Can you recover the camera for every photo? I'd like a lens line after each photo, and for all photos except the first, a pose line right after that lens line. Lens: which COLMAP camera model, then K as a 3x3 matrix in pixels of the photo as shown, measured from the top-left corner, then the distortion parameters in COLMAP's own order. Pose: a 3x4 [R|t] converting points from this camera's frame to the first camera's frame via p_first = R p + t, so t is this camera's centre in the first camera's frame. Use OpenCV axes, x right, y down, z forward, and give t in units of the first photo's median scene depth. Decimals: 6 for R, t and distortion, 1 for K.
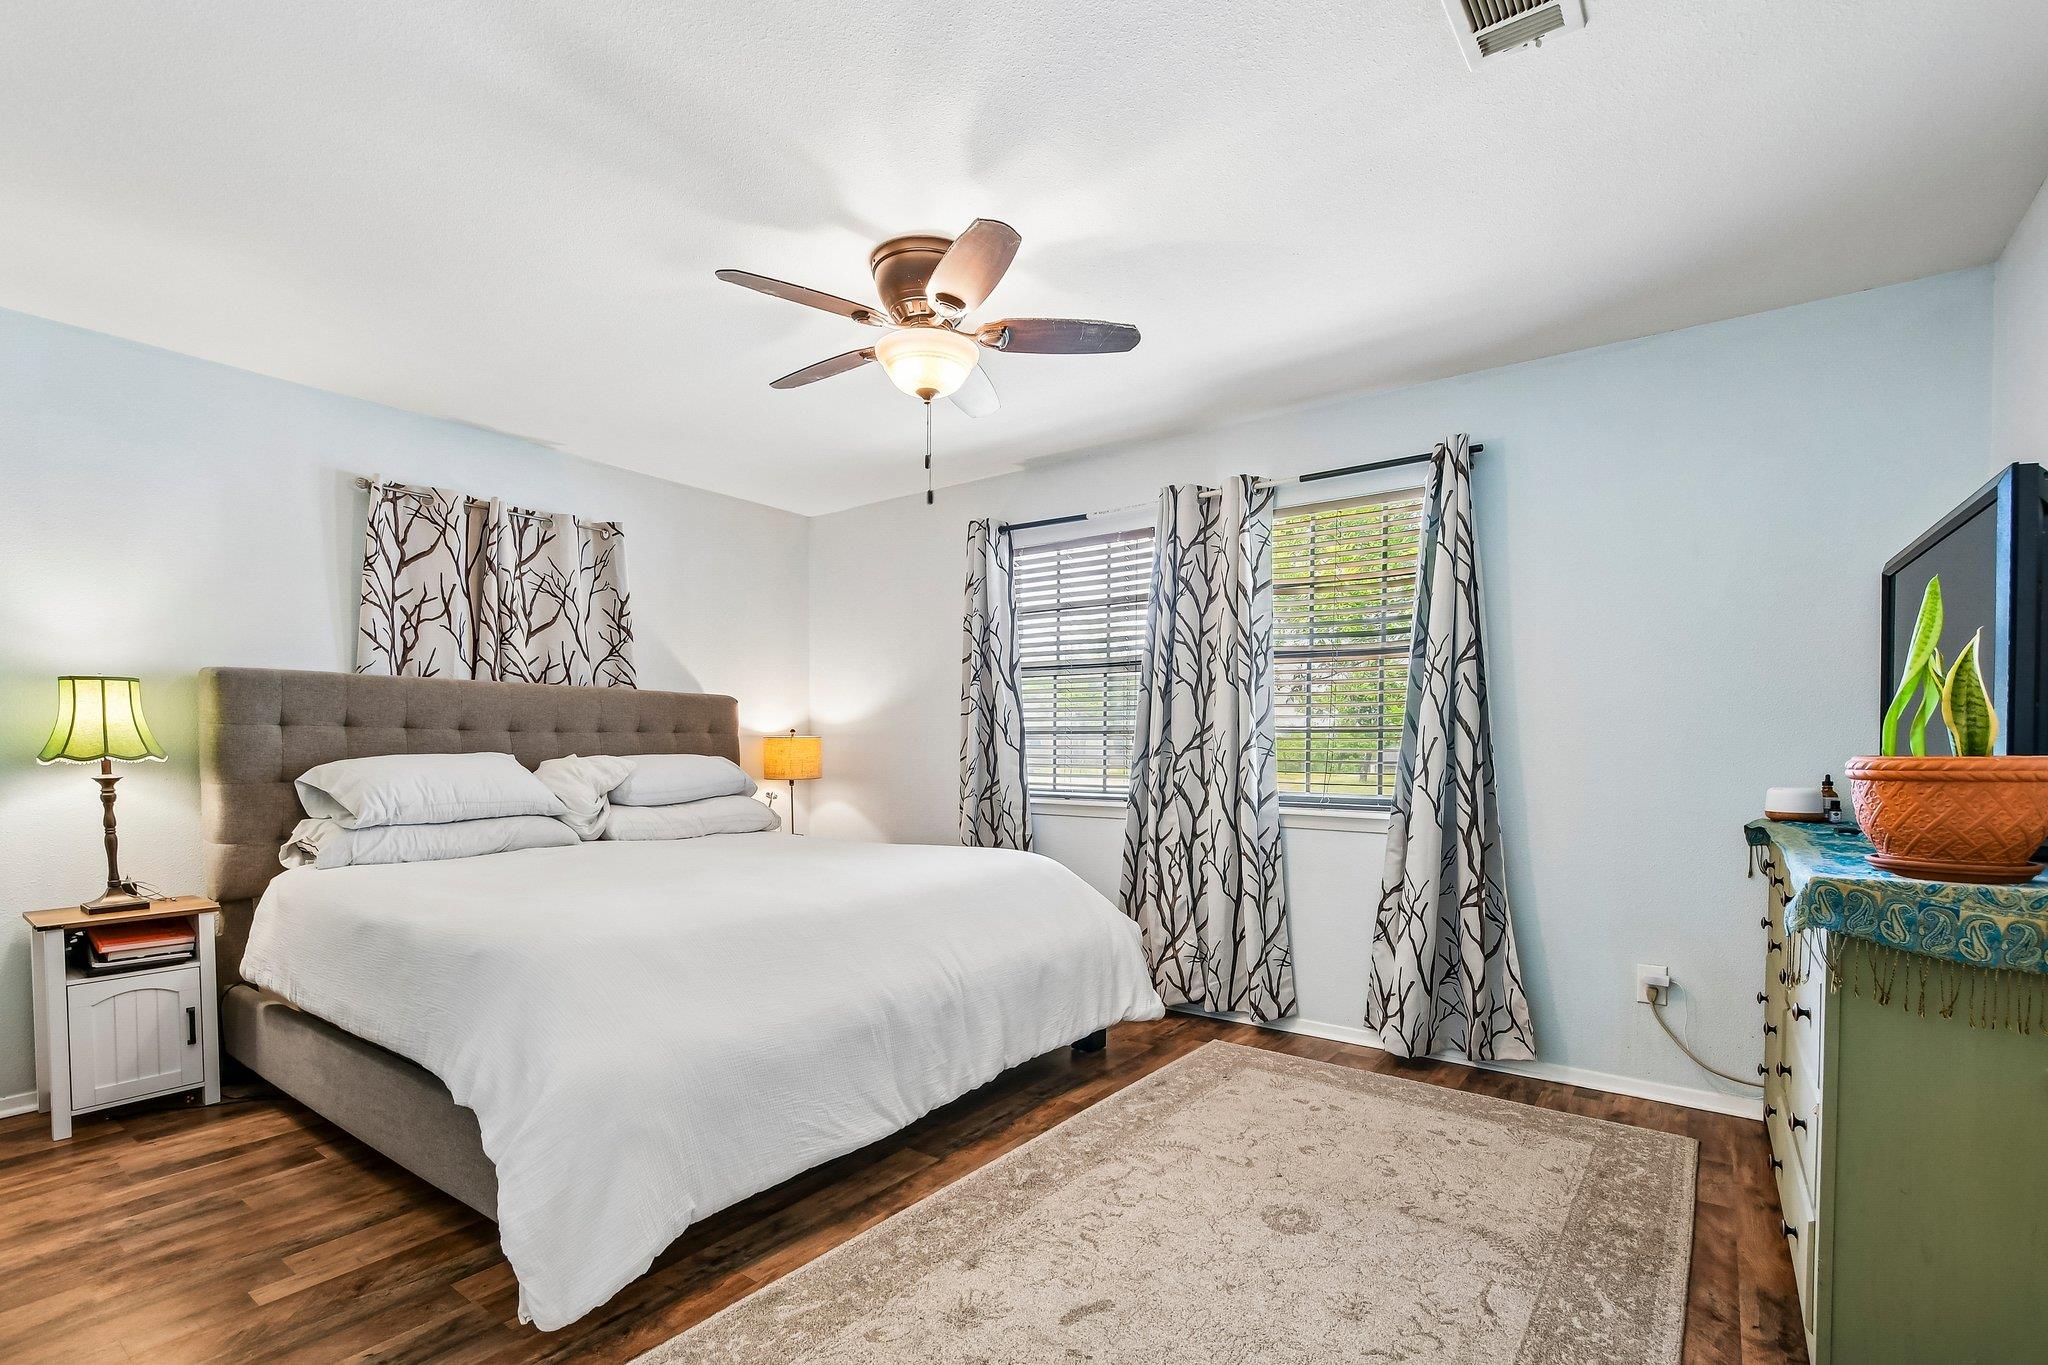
lens RADIAL K [[942.7, 0, 1016.9], [0, 942.7, 746.7], [0, 0, 1]] dist [-0.013769, -0.000348]
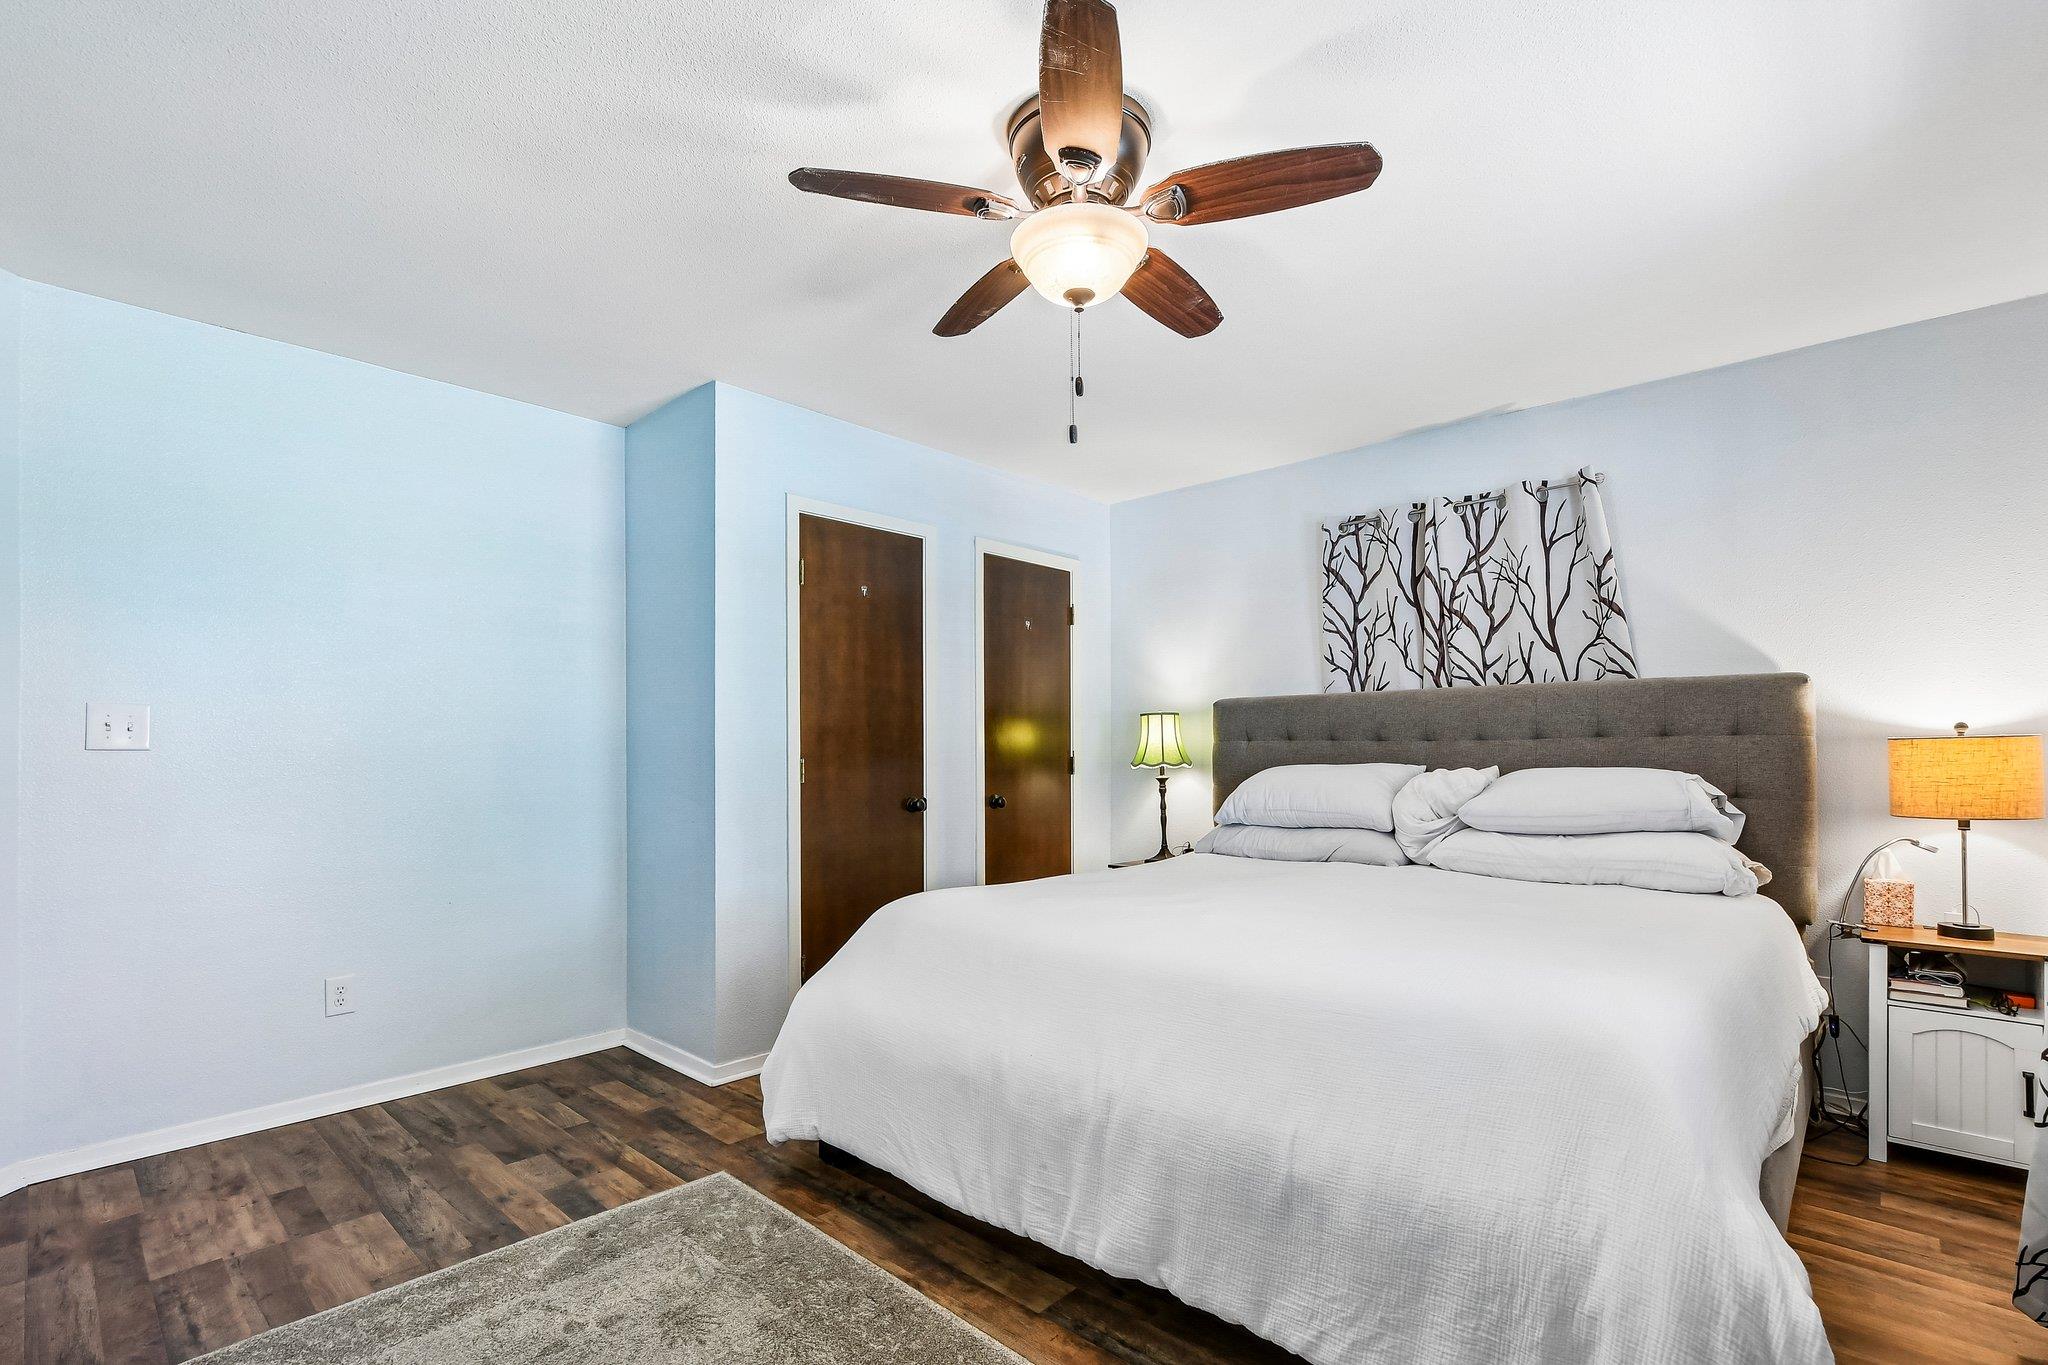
lens RADIAL K [[924.1, 0, 1015.8], [0, 924.1, 731.5], [0, 0, 1]] dist [-0.001287, -0.000818]
pose [[-0.118502, -0.023774, -0.992669, 0.449628], [0.006808, 0.999670, -0.024754, -0.005523], [0.992930, -0.009691, -0.118301, 0.725697]]
